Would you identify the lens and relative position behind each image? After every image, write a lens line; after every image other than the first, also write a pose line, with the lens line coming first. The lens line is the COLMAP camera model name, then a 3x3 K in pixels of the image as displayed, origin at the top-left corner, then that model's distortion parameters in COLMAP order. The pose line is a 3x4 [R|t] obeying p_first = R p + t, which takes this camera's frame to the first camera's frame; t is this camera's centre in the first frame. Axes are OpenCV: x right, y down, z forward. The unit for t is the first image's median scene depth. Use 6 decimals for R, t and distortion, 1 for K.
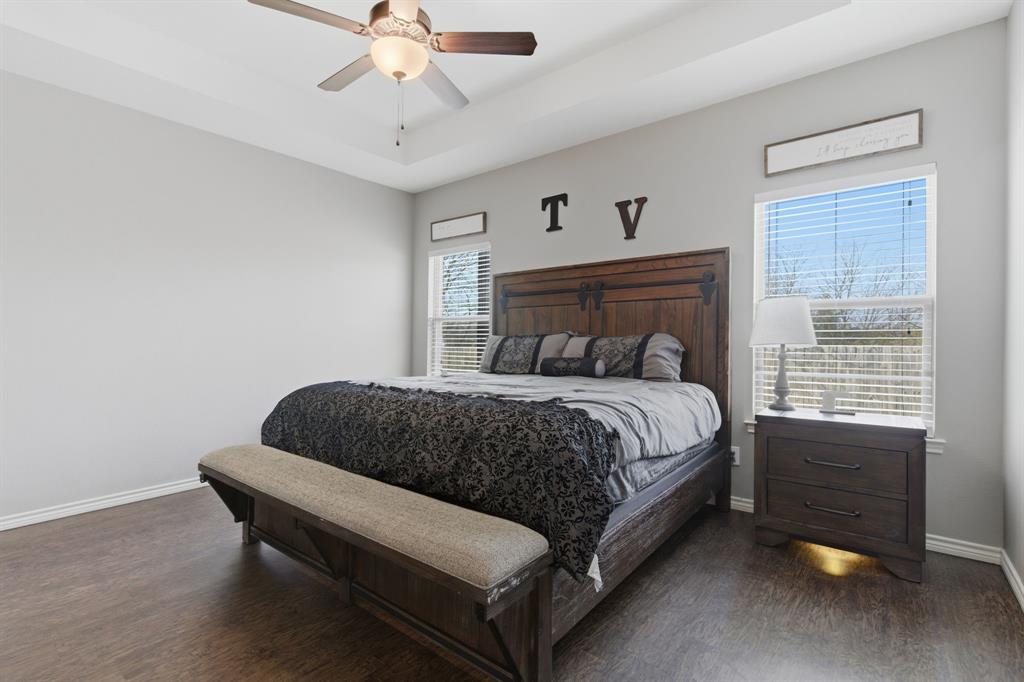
lens RADIAL K [[495.7, 0, 509.5], [0, 495.7, 344.2], [0, 0, 1]] dist [0.017146, 0.000128]
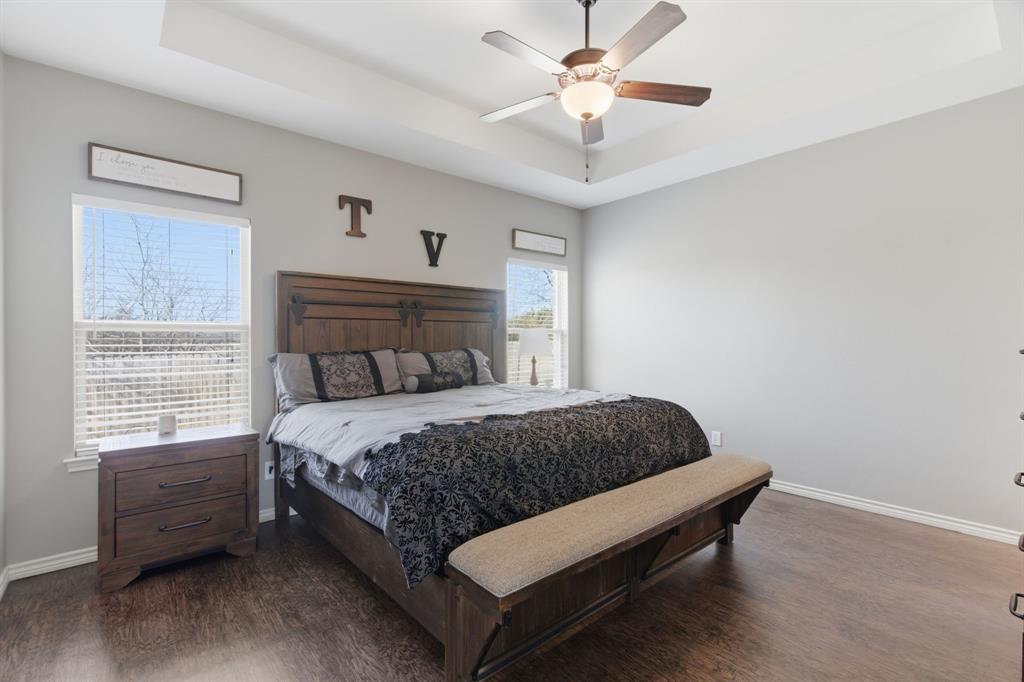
lens RADIAL K [[459.5, 0, 510.6], [0, 459.5, 345.1], [0, 0, 1]] dist [-0.000120, -0.000483]
pose [[0.187497, 0.012575, 0.982185, -0.720215], [0.030259, 0.999370, -0.018572, -0.008263], [-0.981799, 0.033203, 0.186998, 0.616425]]
